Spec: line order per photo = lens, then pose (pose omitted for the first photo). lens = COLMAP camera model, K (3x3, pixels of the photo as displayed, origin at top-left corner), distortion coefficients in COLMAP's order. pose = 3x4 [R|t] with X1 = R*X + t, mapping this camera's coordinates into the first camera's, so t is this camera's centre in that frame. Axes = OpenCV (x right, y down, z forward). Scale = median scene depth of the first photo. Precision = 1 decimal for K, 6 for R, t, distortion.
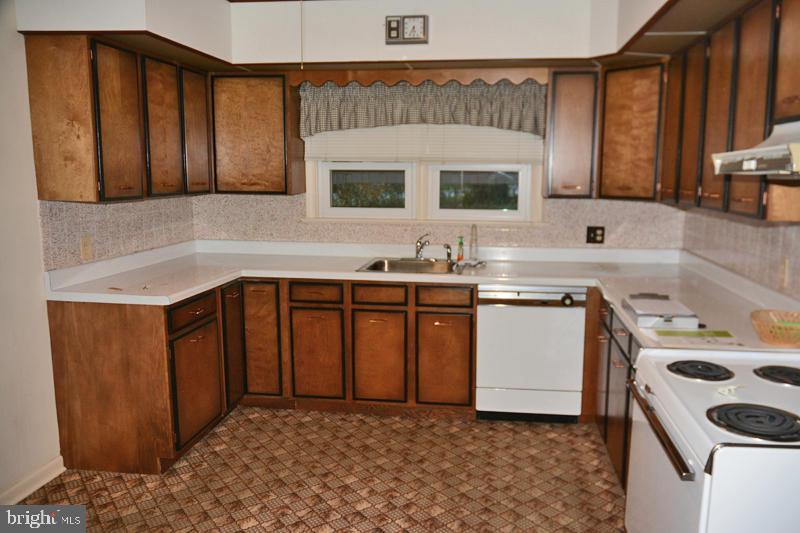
lens RADIAL K [[617.8, 0, 409.4], [0, 617.8, 263.4], [0, 0, 1]] dist [0.001109, 0.001847]
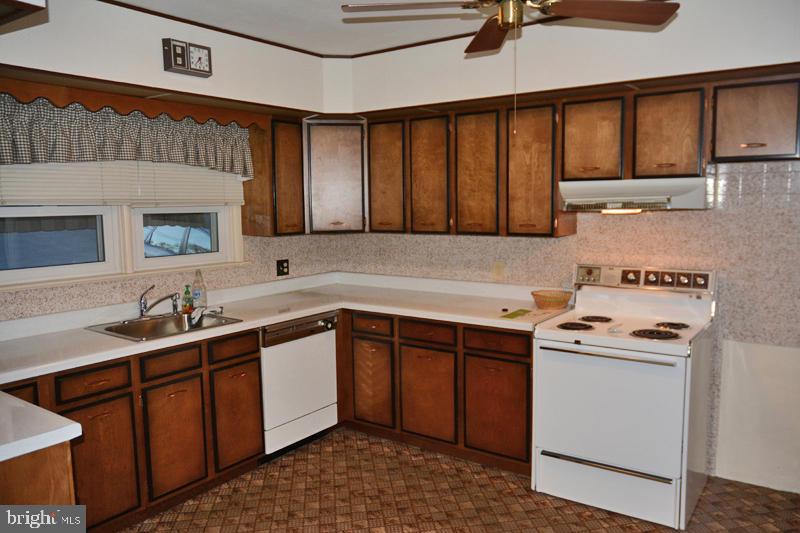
lens RADIAL K [[637.0, 0, 402.0], [0, 637.0, 272.2], [0, 0, 1]] dist [-0.000108, 0.001879]
pose [[0.465620, -0.111875, 0.877885, -0.653067], [0.147765, 0.987880, 0.047520, -0.066300], [-0.872562, 0.107595, 0.476508, 0.302367]]
